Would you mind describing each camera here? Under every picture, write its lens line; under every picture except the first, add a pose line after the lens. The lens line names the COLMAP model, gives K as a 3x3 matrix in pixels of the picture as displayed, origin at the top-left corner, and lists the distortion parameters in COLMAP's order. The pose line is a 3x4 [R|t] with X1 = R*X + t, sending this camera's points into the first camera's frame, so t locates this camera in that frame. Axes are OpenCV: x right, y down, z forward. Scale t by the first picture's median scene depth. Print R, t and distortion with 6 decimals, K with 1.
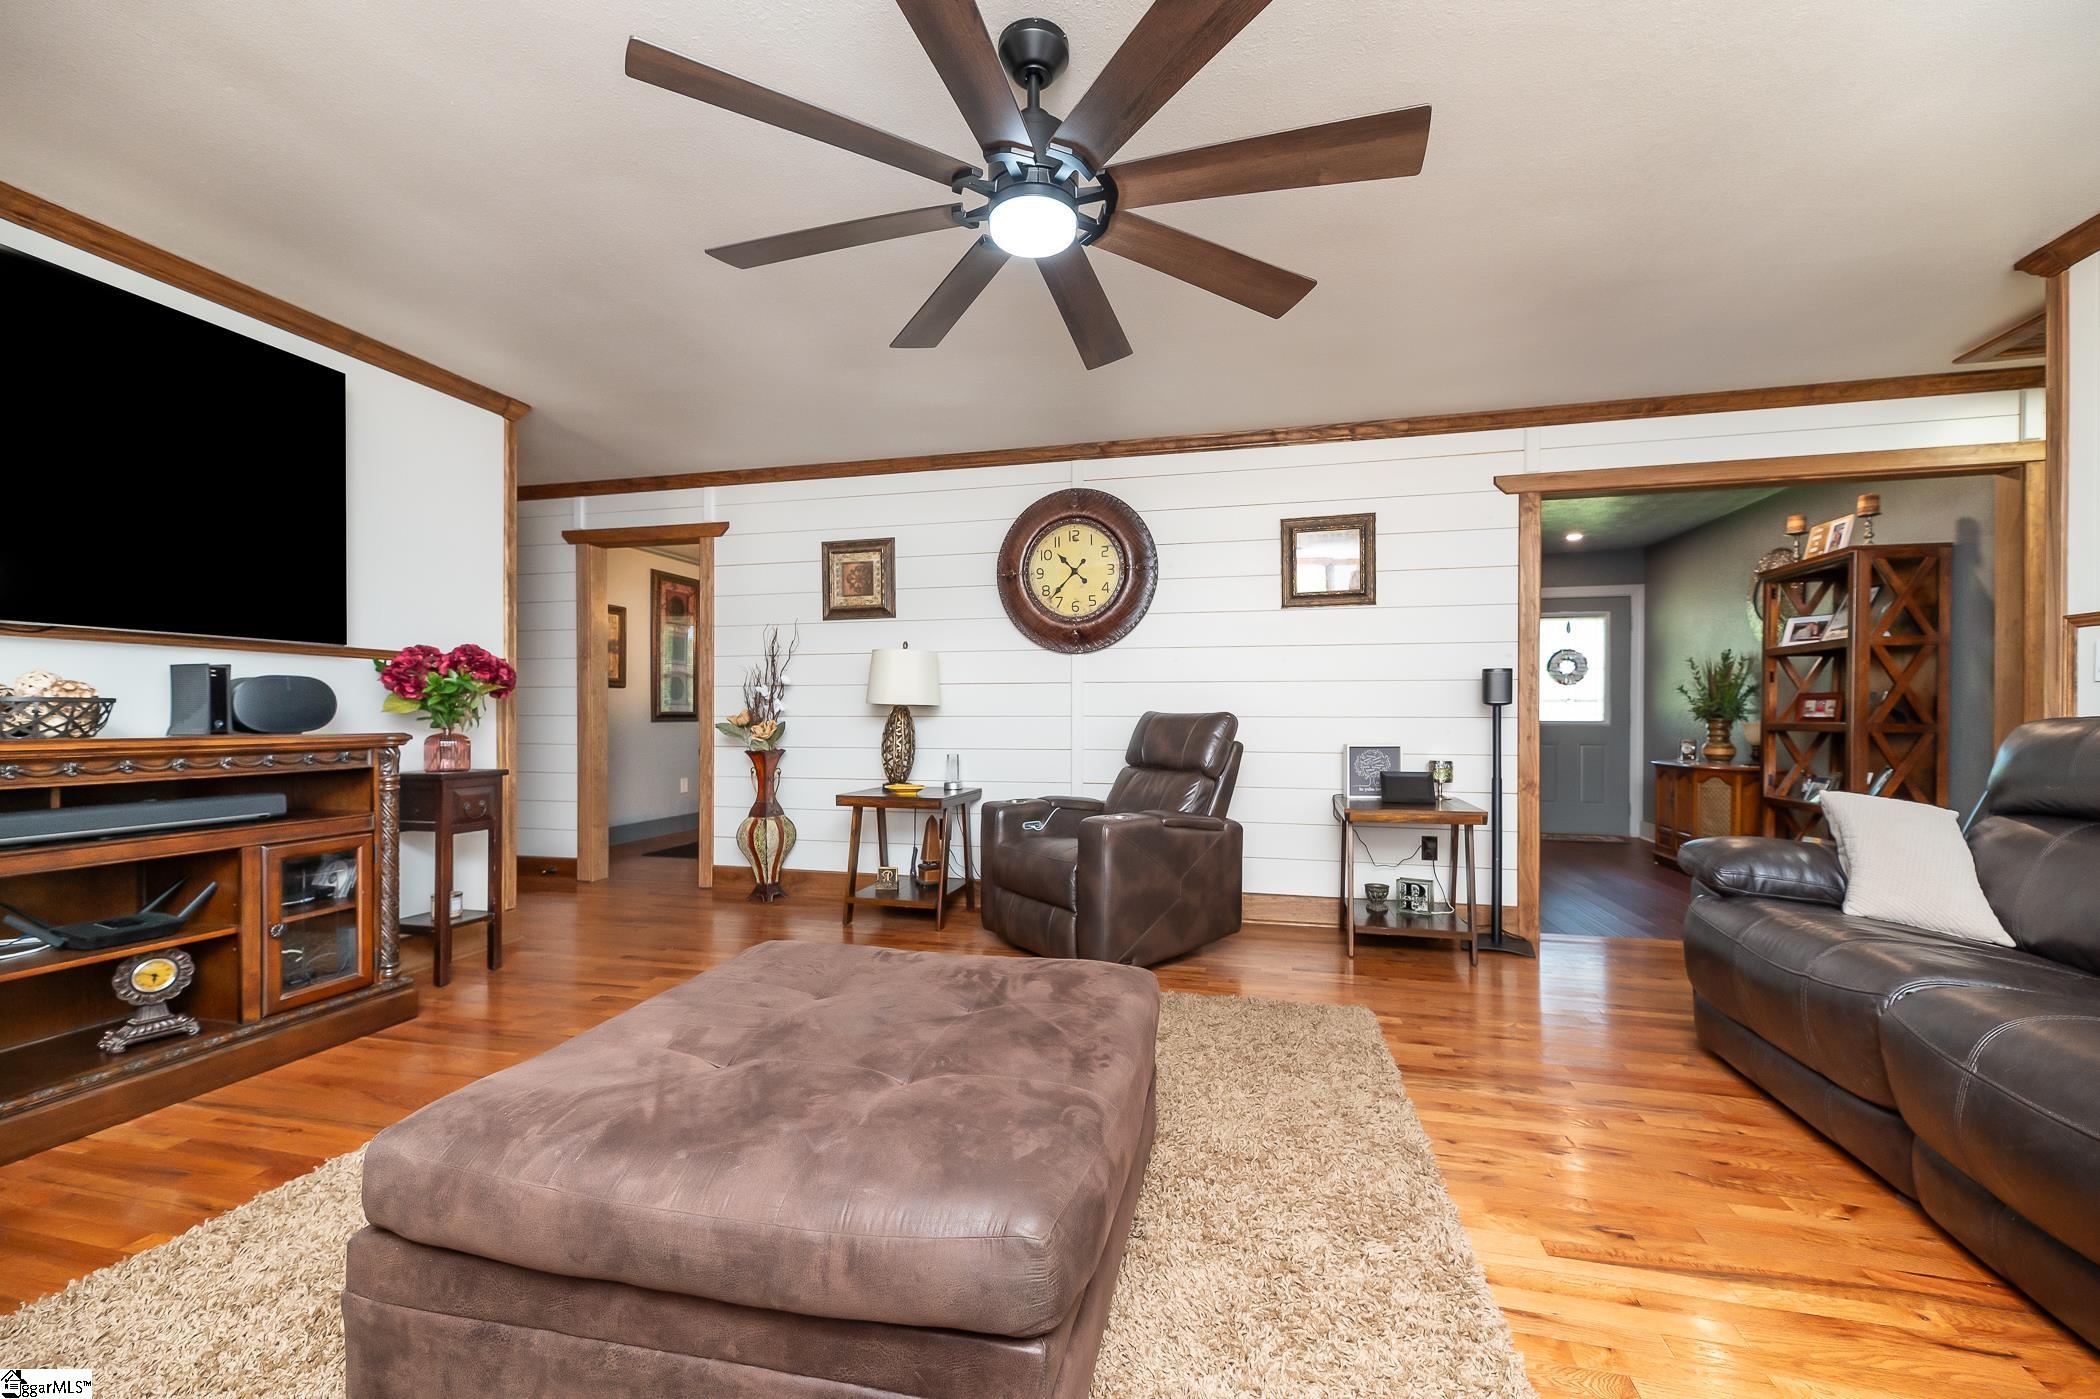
lens RADIAL K [[844.7, 0, 1046.7], [0, 844.7, 713.8], [0, 0, 1]] dist [0.002962, 0.000236]
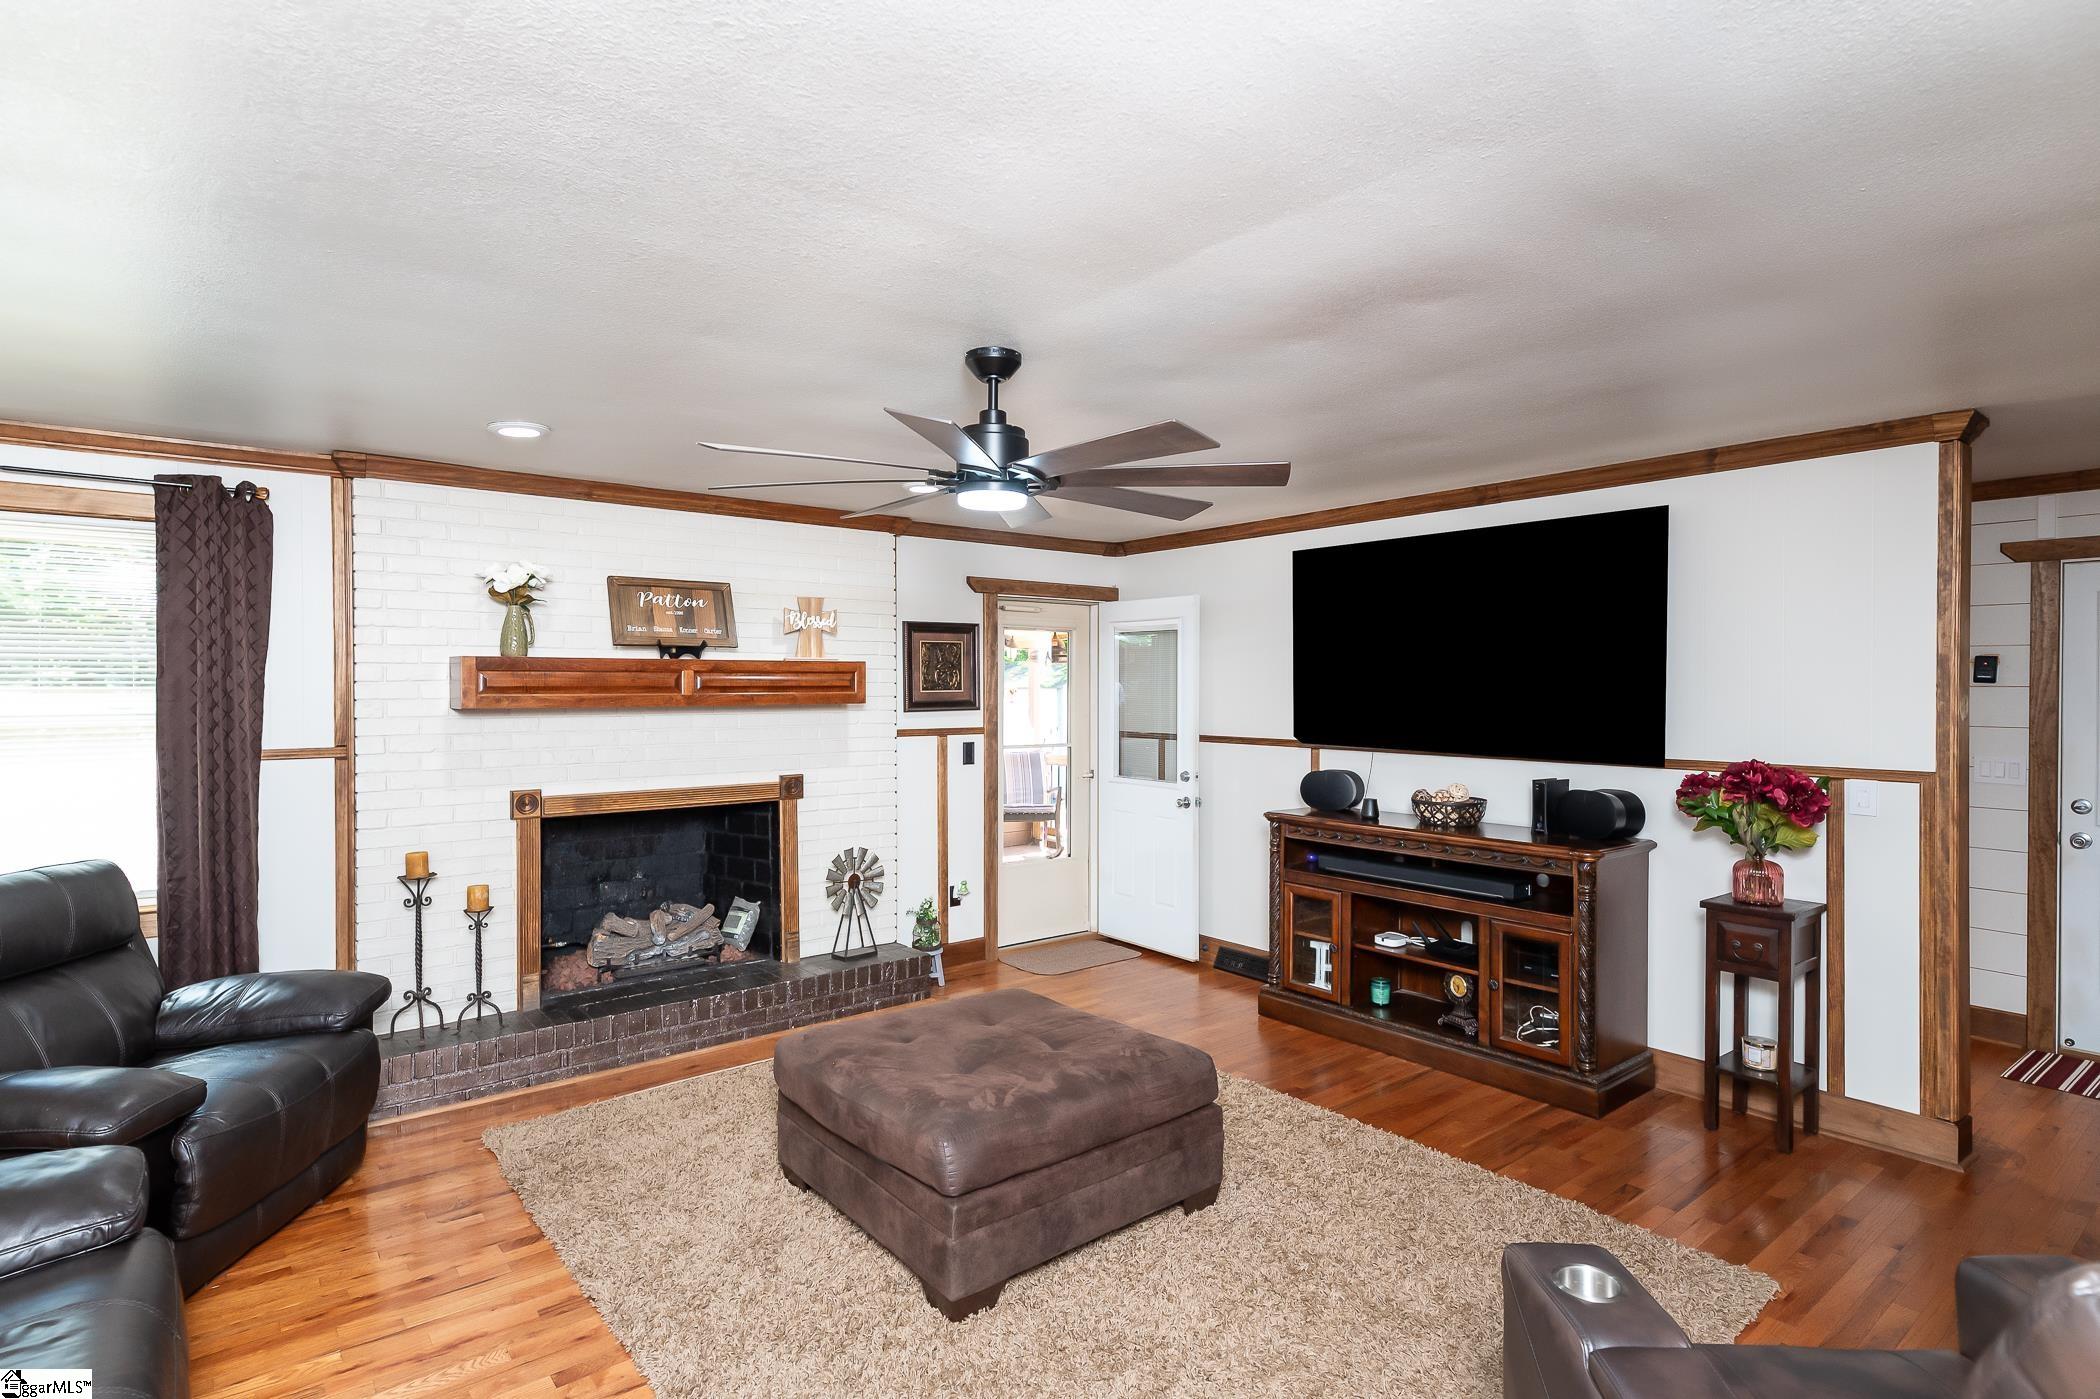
lens RADIAL K [[1086.6, 0, 1052.2], [0, 1086.6, 694.1], [0, 0, 1]] dist [0.001247, -0.000033]
pose [[-0.609810, 0.007981, -0.792507, 0.799702], [0.006120, 0.999967, 0.005361, -0.199331], [0.792524, -0.001581, -0.609839, 1.356189]]
